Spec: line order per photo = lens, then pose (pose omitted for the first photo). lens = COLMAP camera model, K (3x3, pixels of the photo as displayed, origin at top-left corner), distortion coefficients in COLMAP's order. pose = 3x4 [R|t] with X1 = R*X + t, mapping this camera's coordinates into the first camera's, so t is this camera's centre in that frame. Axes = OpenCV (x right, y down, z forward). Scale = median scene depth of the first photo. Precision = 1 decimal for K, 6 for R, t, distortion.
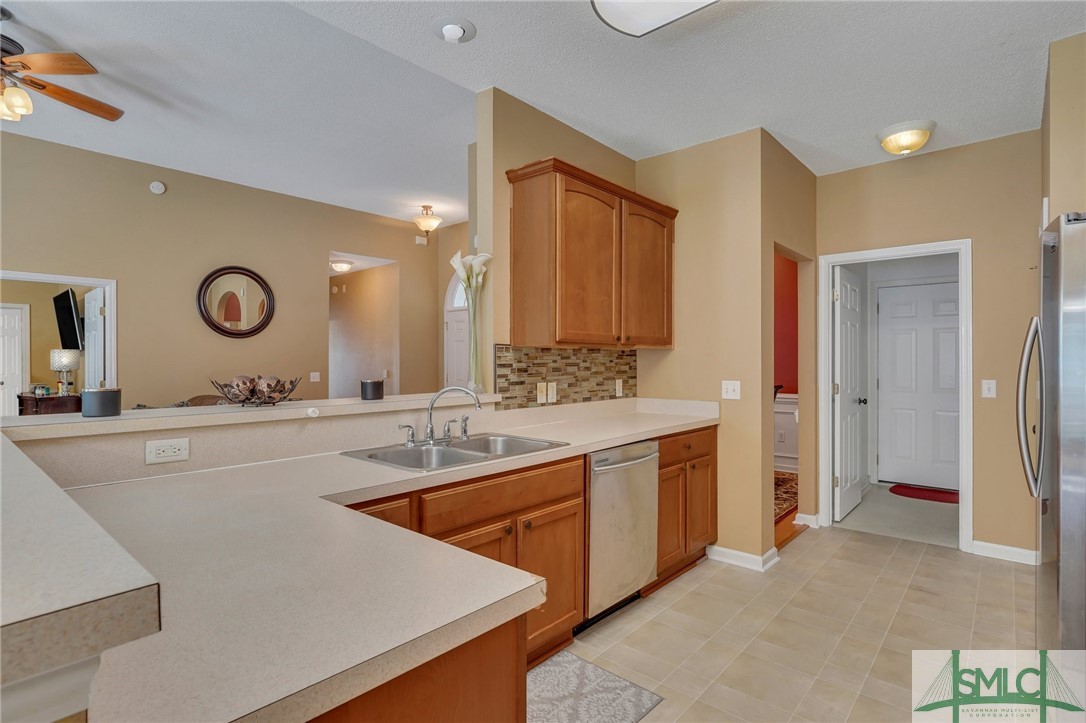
lens RADIAL K [[533.5, 0, 541.7], [0, 533.5, 364.7], [0, 0, 1]] dist [-0.013287, 0.004639]
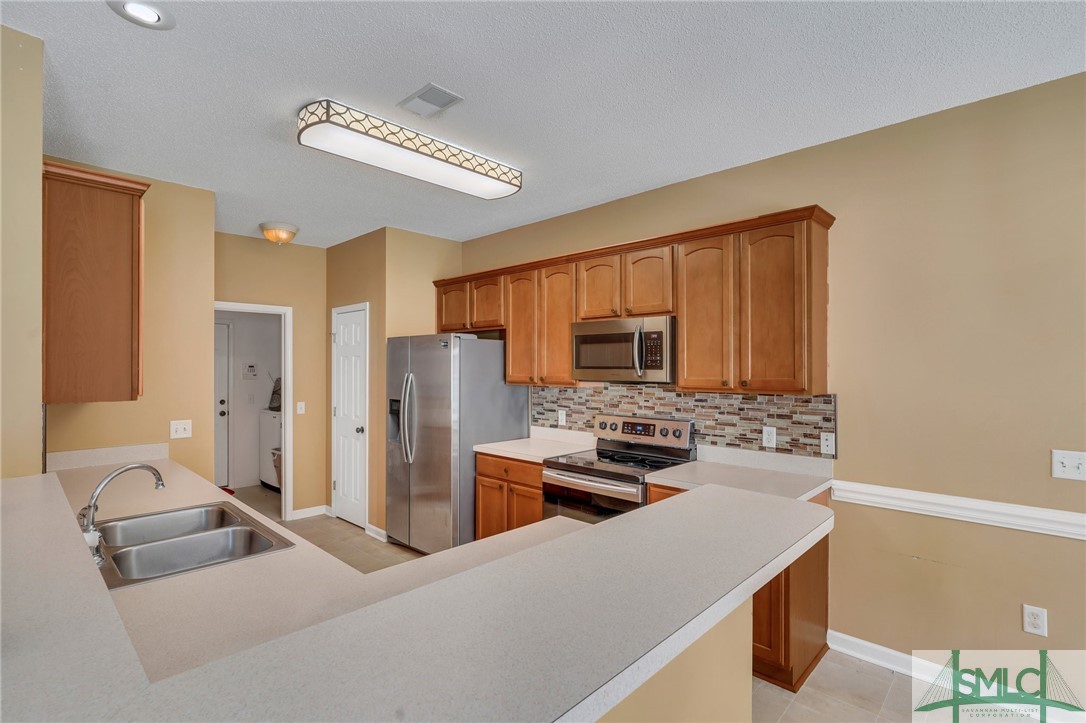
lens RADIAL K [[499.9, 0, 547.0], [0, 499.9, 361.9], [0, 0, 1]] dist [-0.013187, 0.003179]
pose [[0.024722, 0.013038, 0.999609, -0.588184], [0.005811, 0.999896, -0.013185, -0.065612], [-0.999677, 0.006135, 0.024644, 0.265060]]
